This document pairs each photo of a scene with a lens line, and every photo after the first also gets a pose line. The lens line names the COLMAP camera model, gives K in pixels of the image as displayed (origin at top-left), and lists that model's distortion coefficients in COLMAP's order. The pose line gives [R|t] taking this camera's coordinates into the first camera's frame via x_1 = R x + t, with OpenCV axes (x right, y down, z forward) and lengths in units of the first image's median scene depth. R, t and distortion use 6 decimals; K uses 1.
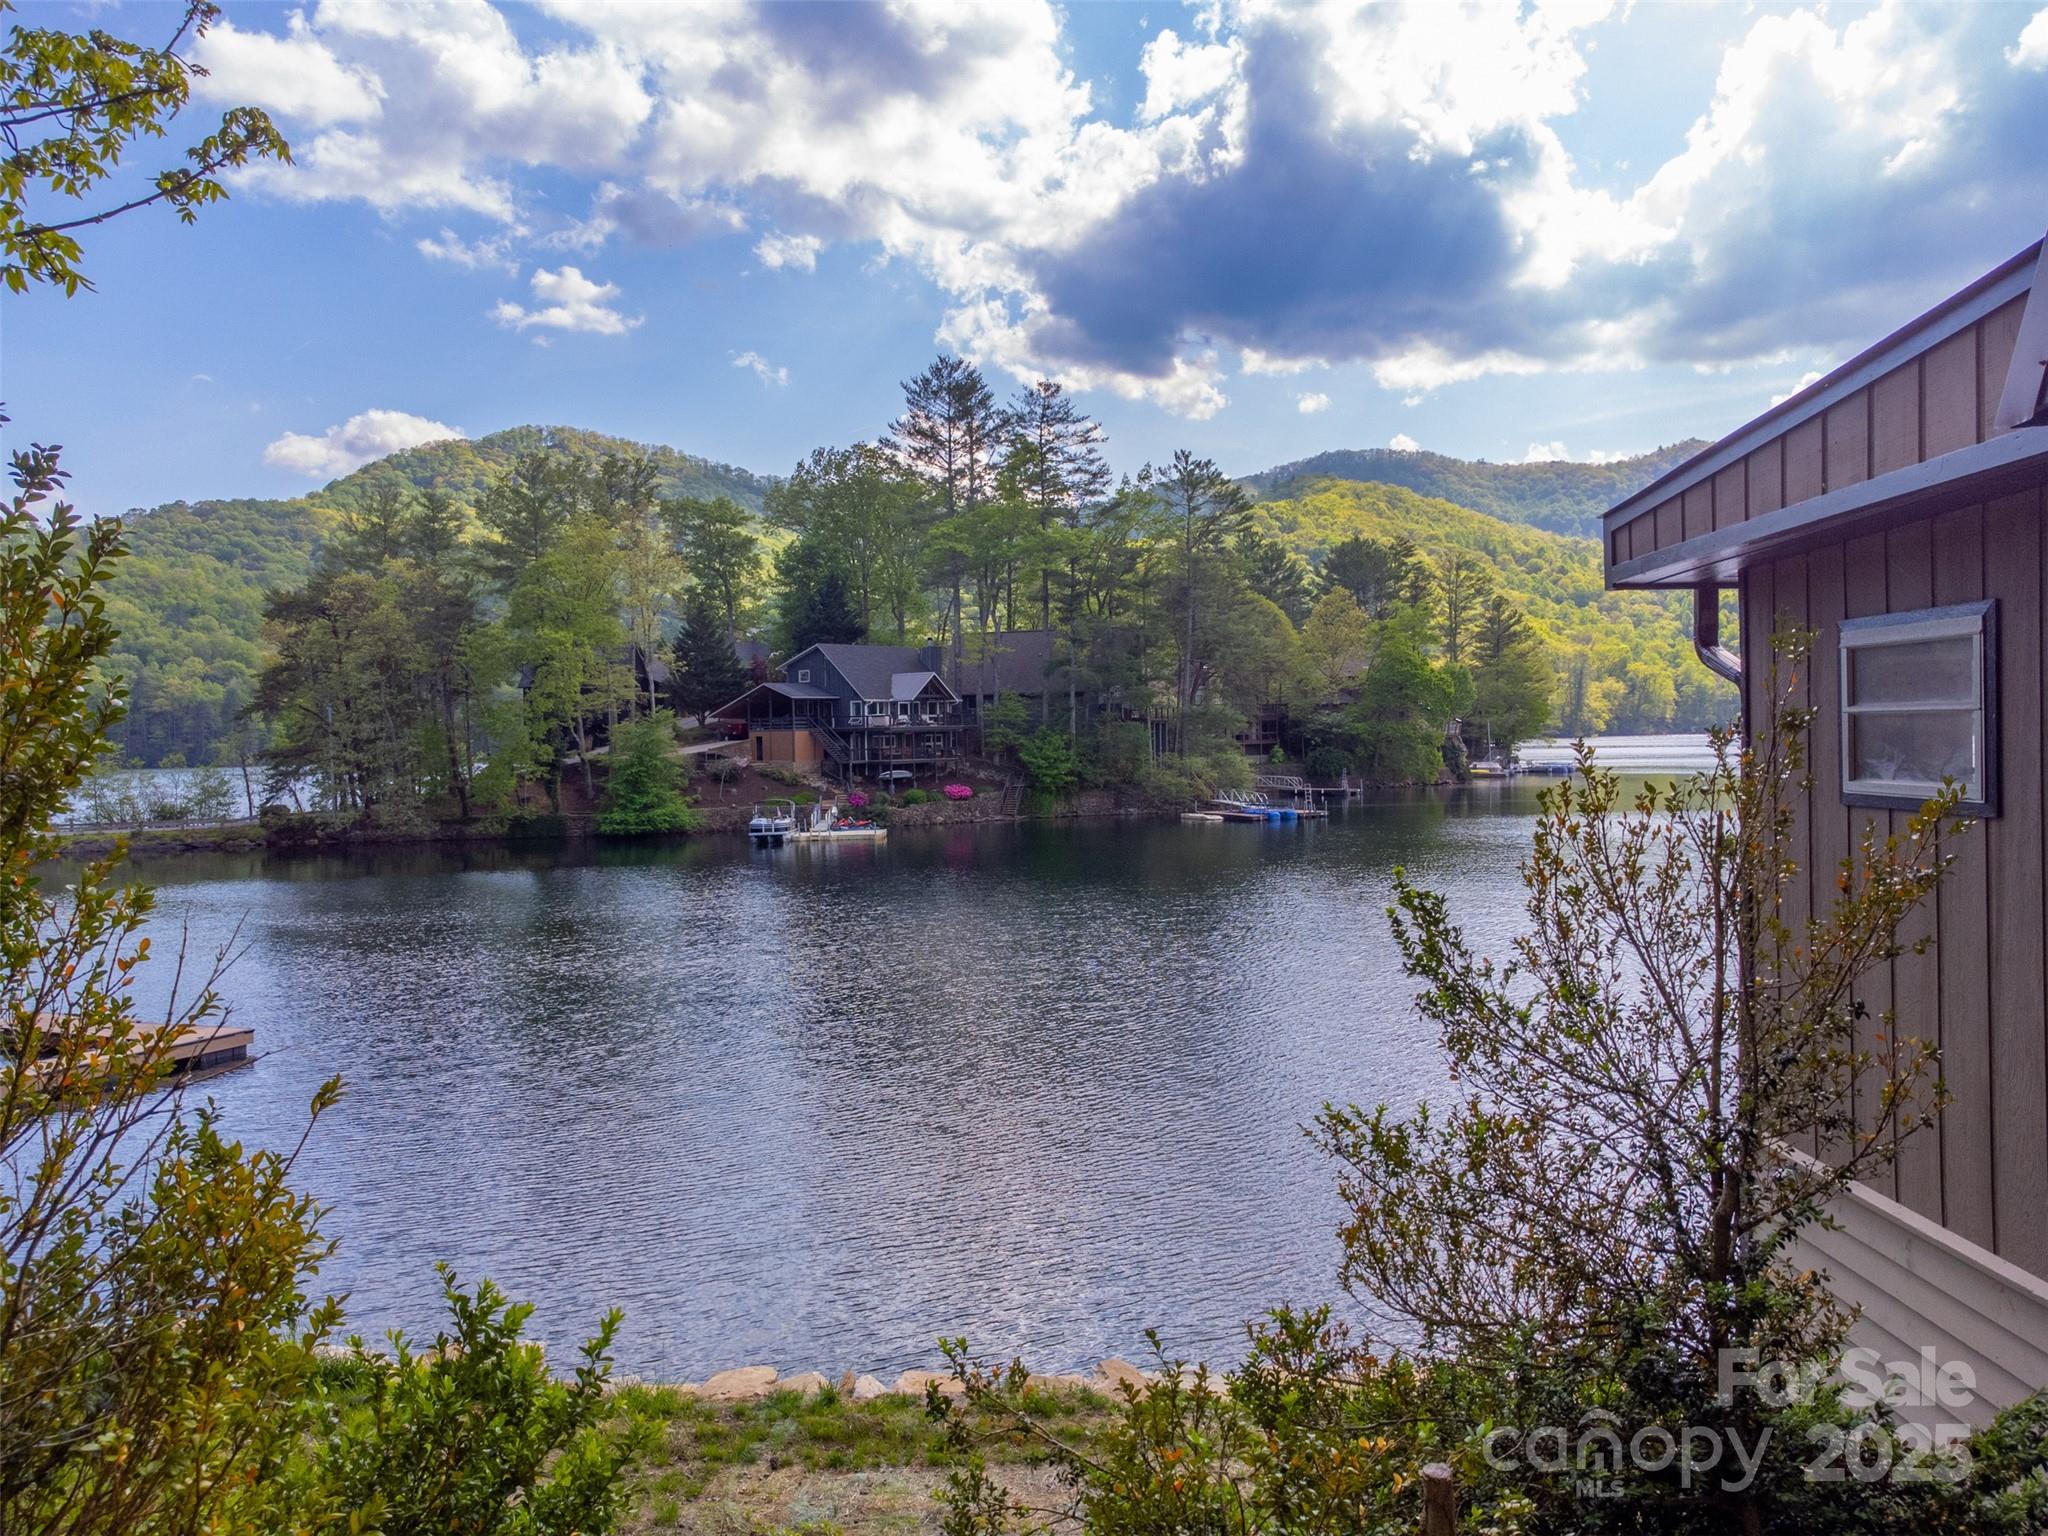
lens RADIAL K [[1566.8, 0, 1031.0], [0, 1566.8, 765.3], [0, 0, 1]] dist [0.025109, -0.008969]
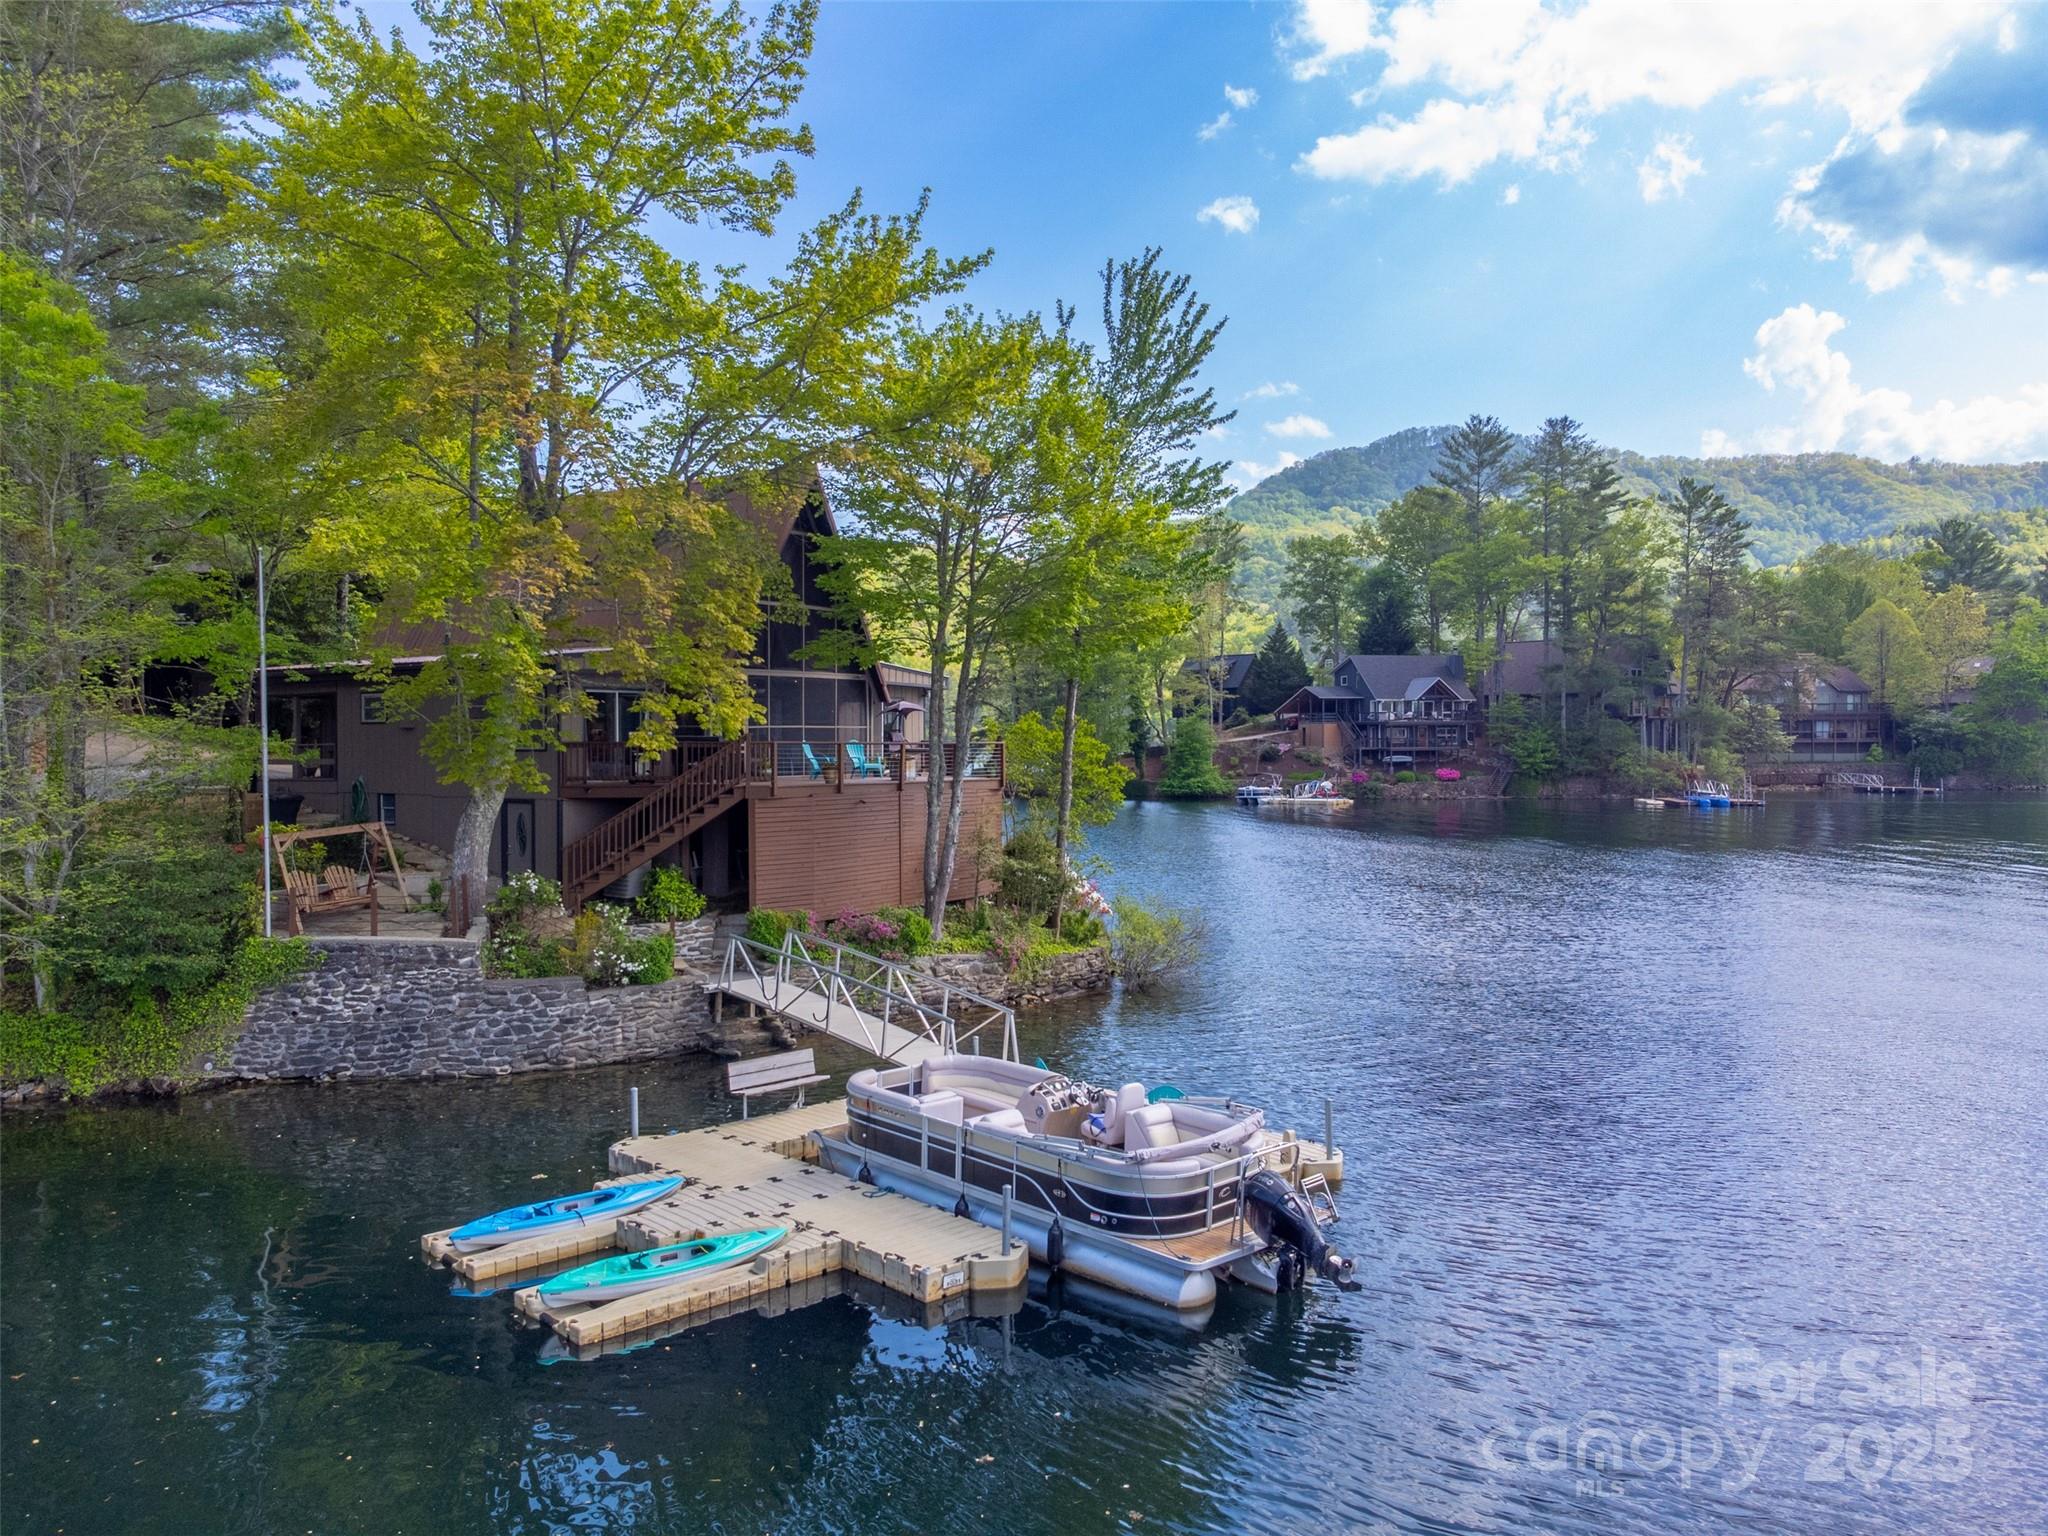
lens RADIAL K [[1566.8, 0, 1011.1], [0, 1566.8, 754.1], [0, 0, 1]] dist [0.025109, -0.008969]
pose [[0.844305, 0.022254, -0.535401, 0.318729], [-0.023770, 0.999709, 0.004068, 0.004200], [0.535336, 0.009292, 0.844588, -0.229790]]
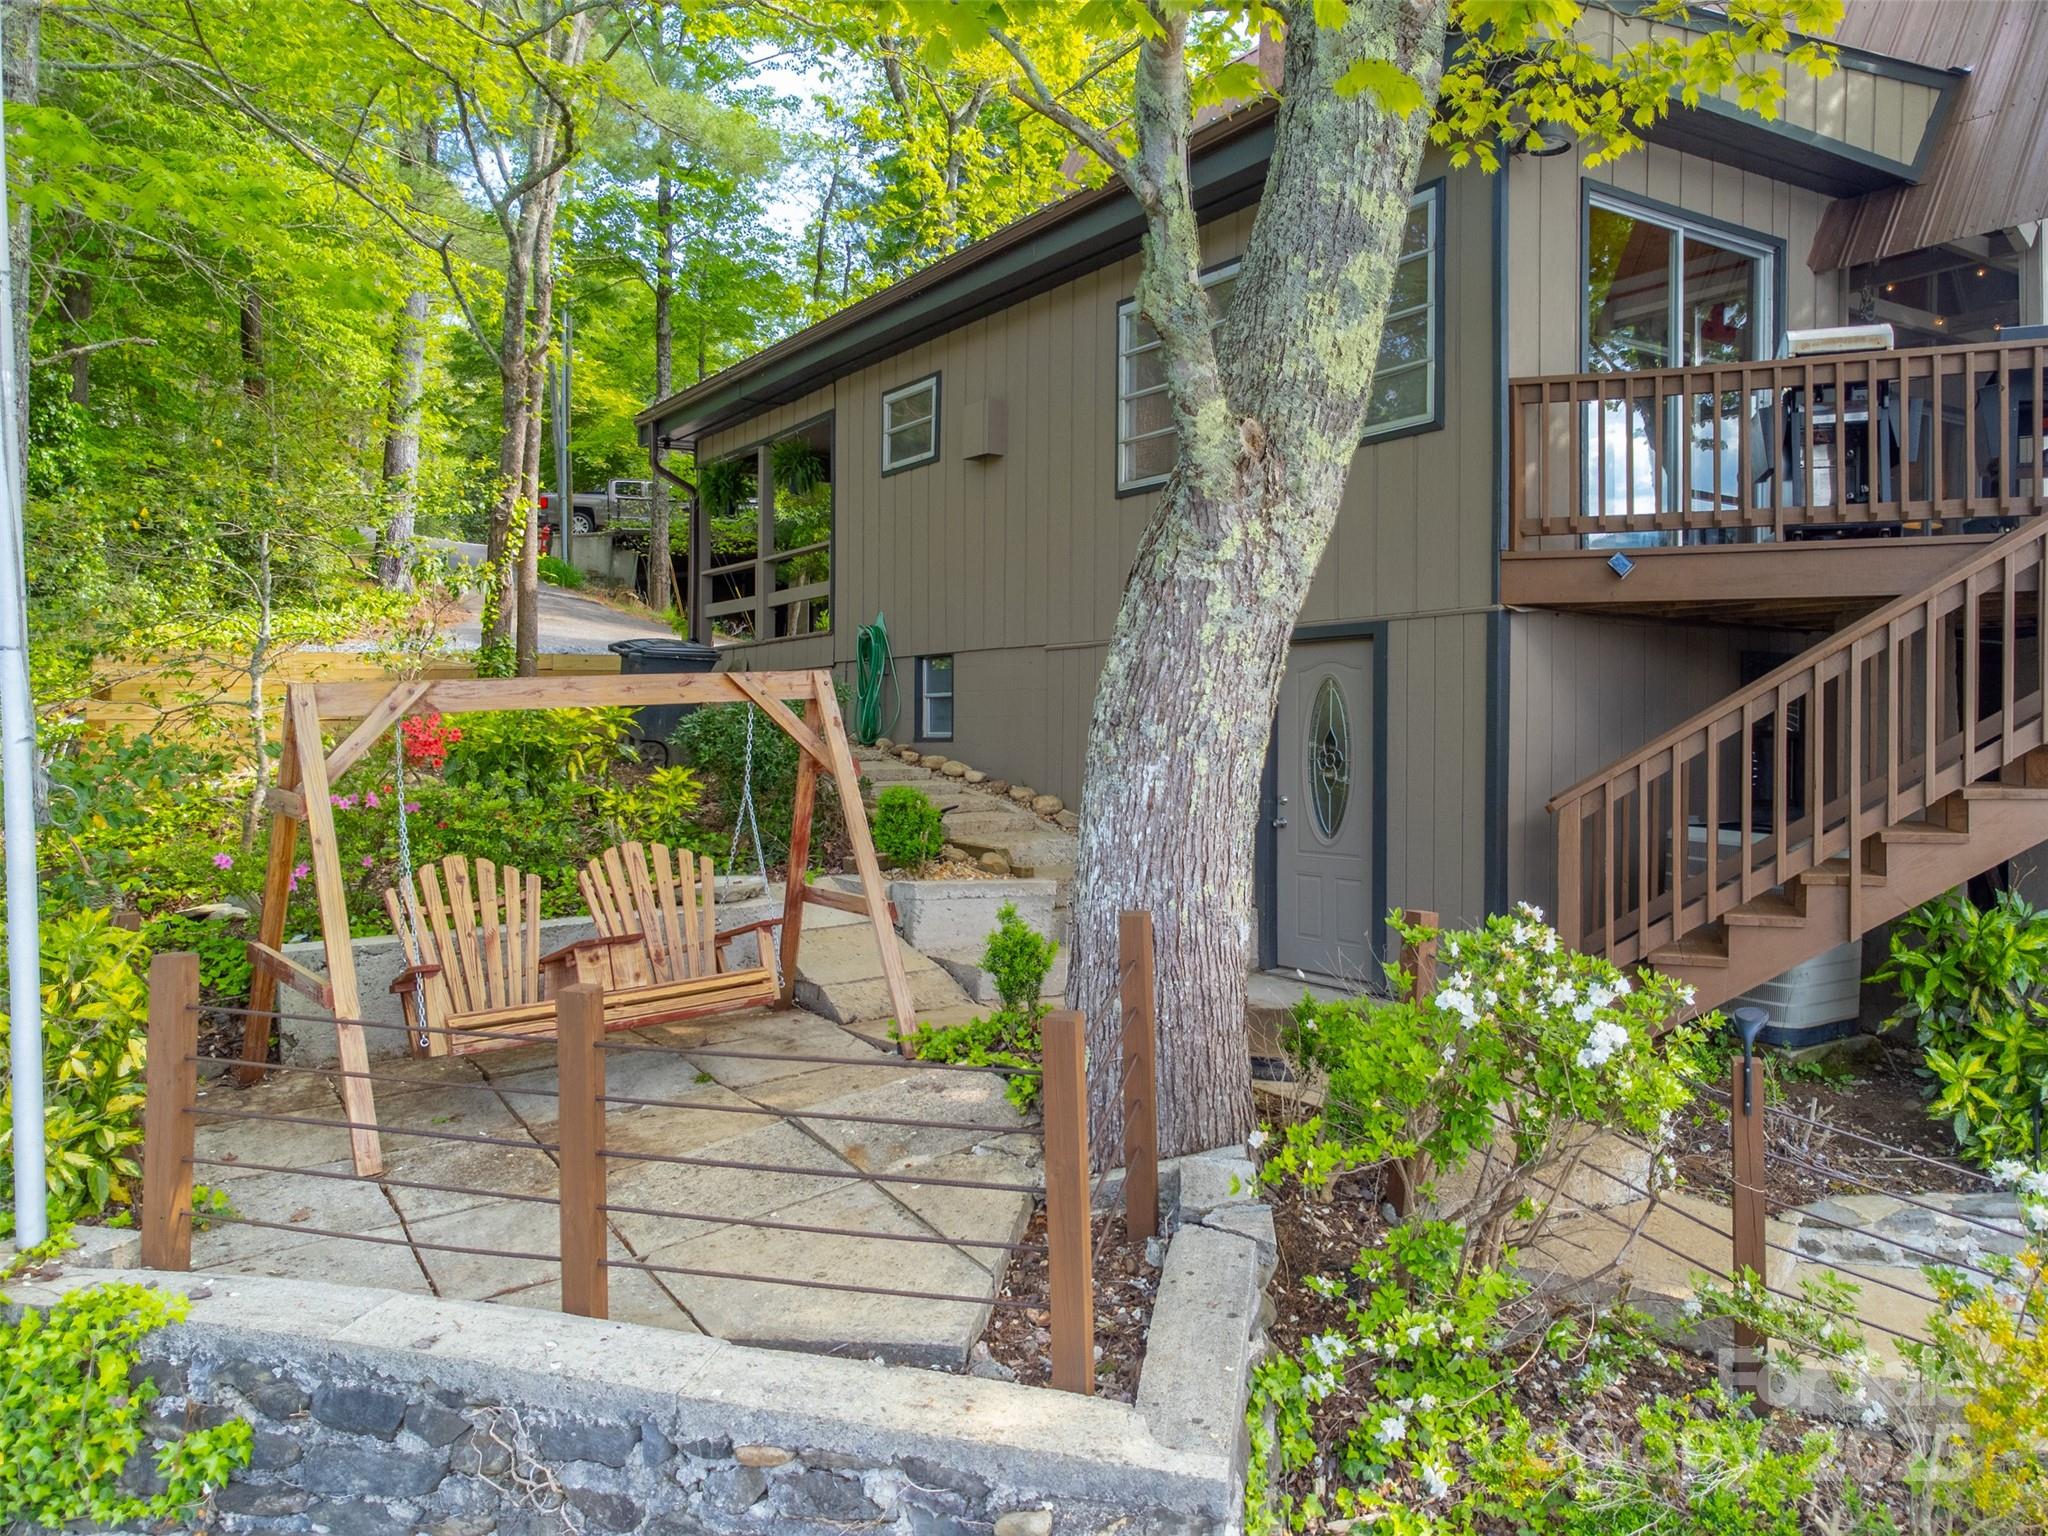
lens RADIAL K [[1566.8, 0, 1023.9], [0, 1566.8, 754.3], [0, 0, 1]] dist [0.025109, -0.008969]
pose [[0.565259, 0.032288, -0.824282, 0.159950], [-0.036230, 0.999241, 0.014297, 0.020063], [0.824118, 0.021782, 0.565999, -0.103541]]
